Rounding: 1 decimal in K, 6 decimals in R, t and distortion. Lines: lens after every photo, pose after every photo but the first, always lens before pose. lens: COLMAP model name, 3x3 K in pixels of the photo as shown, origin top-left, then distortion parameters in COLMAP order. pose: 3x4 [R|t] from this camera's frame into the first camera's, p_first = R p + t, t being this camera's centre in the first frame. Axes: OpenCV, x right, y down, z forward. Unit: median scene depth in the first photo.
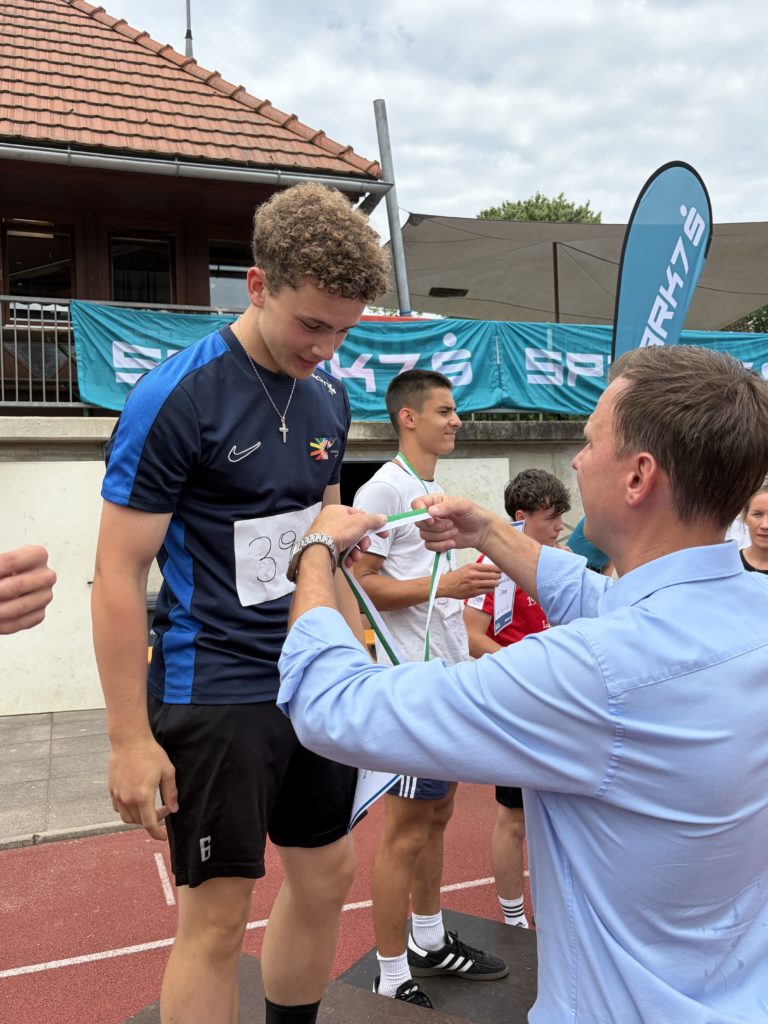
lens RADIAL K [[894.7, 0, 384.0], [0, 894.7, 512.0], [0, 0, 1]] dist [0.005422, 0.012605]
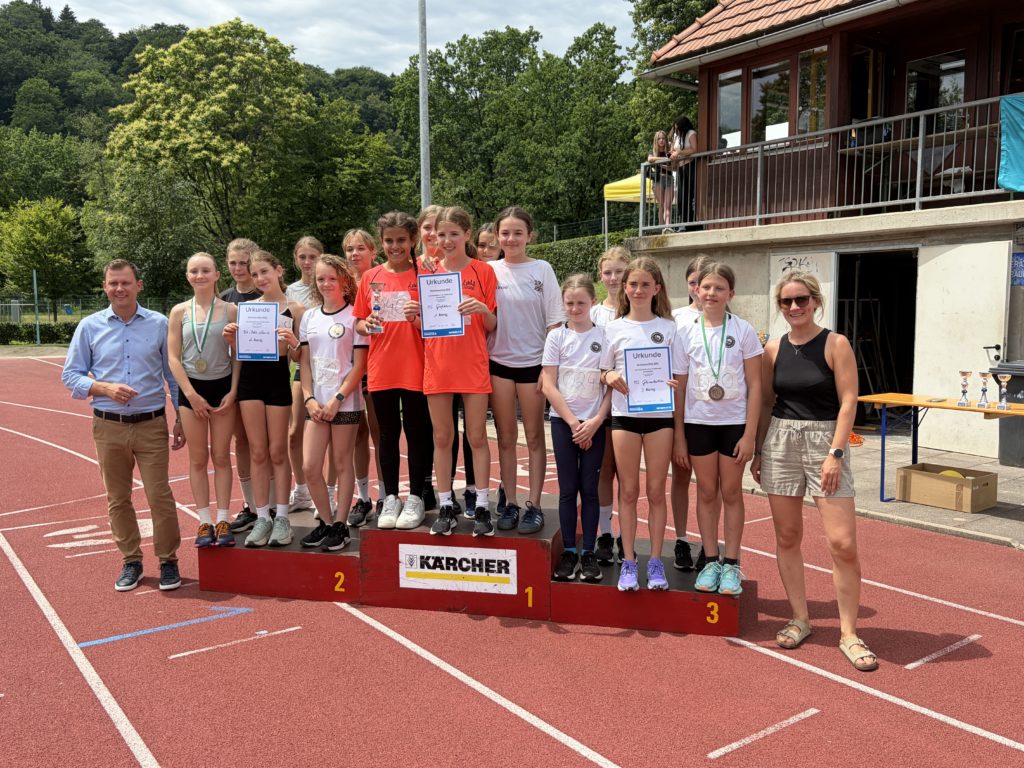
lens RADIAL K [[894.7, 0, 518.7], [0, 894.7, 387.8], [0, 0, 1]] dist [0.005422, 0.012605]
pose [[0.283566, 0.116087, -0.951900, 0.595896], [-0.006219, 0.992847, 0.119228, -0.004428], [0.958933, -0.027889, 0.282260, 0.089663]]
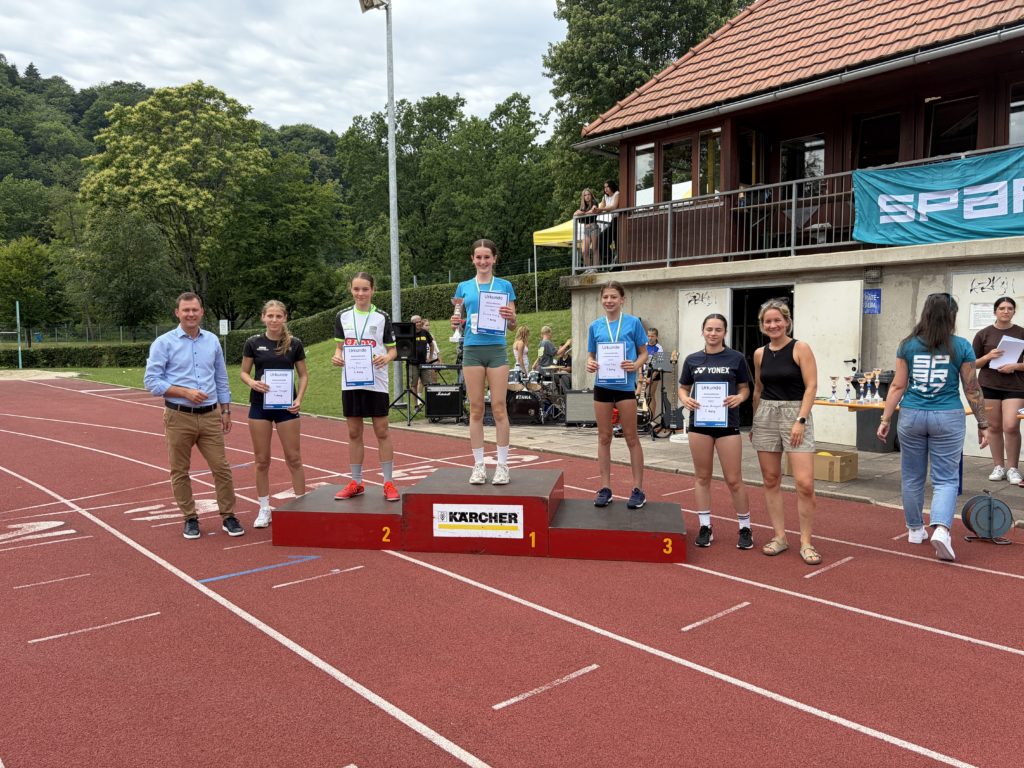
lens RADIAL K [[781.6, 0, 512.8], [0, 781.6, 388.6], [0, 0, 1]] dist [0.023587, -0.026362]
pose [[0.366831, 0.092361, -0.925691, 0.679621], [-0.008084, 0.995338, 0.096106, 0.001206], [0.930252, -0.027771, 0.365868, -0.009078]]
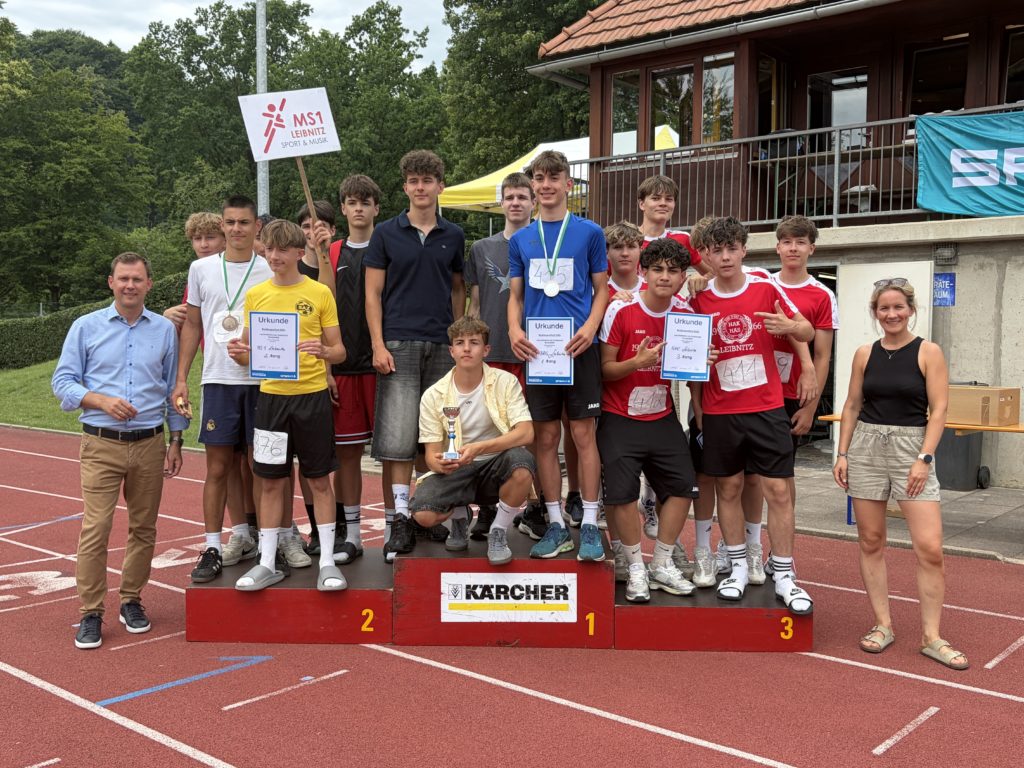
lens RADIAL K [[1062.3, 0, 512.0], [0, 1062.3, 384.0], [0, 0, 1]] dist [0.008612, 0.007488]
pose [[0.491444, 0.075160, -0.867660, 0.578880], [-0.023999, 0.997060, 0.072777, 0.011356], [0.870578, -0.014943, 0.491803, -0.098280]]
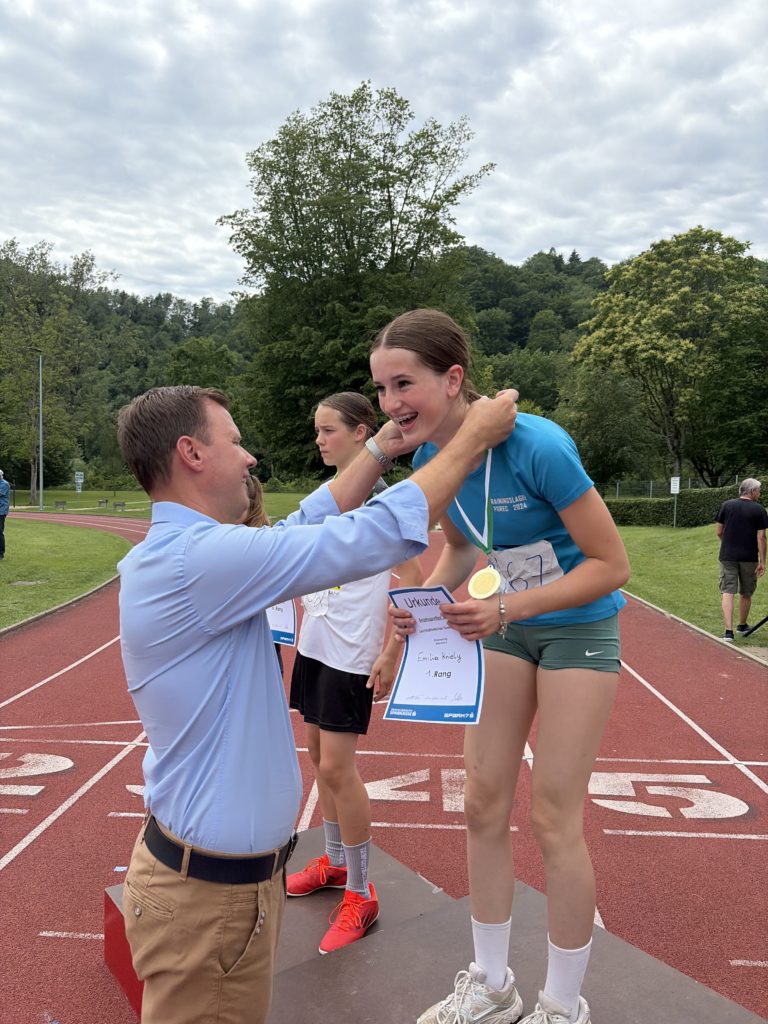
lens RADIAL K [[781.6, 0, 383.7], [0, 781.6, 516.1], [0, 0, 1]] dist [0.023587, -0.026362]
pose [[-0.389367, 0.059164, -0.919181, 0.193128], [-0.005891, 0.997755, 0.066717, -0.006362], [0.921064, 0.031392, -0.388144, 0.298644]]
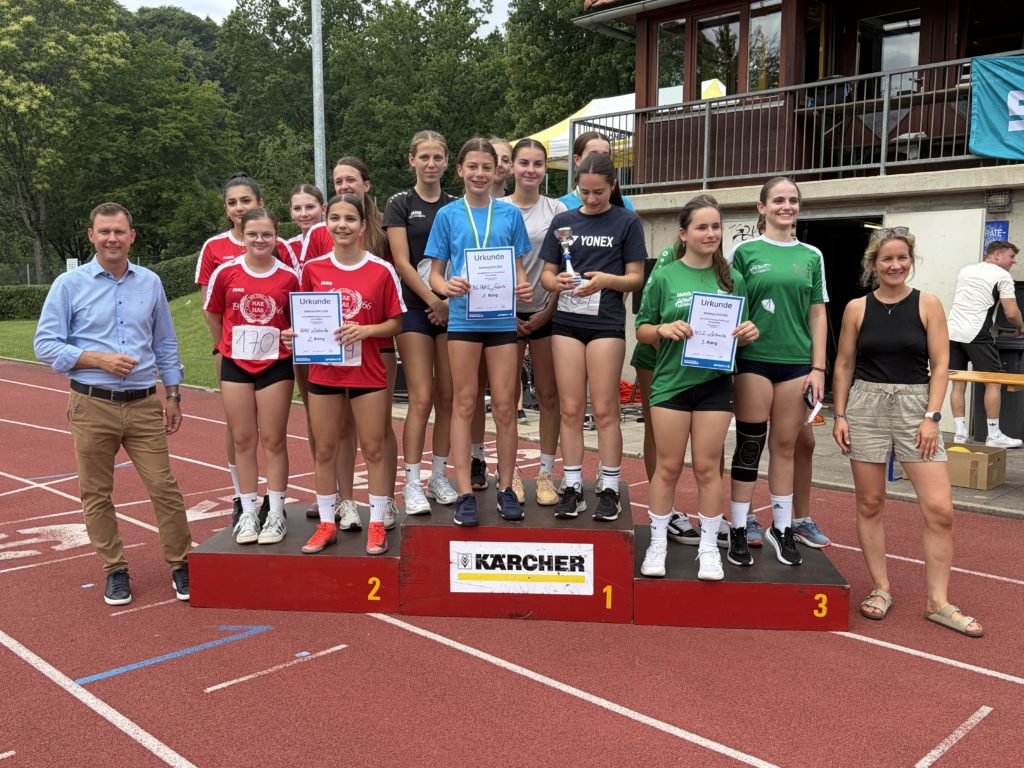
lens RADIAL K [[971.2, 0, 511.0], [0, 971.2, 388.6], [0, 0, 1]] dist [-0.005129, 0.052657]
pose [[0.433582, 0.129159, -0.891810, 0.508257], [-0.019041, 0.990767, 0.134234, 0.011070], [0.900913, -0.041220, 0.432038, -0.025969]]
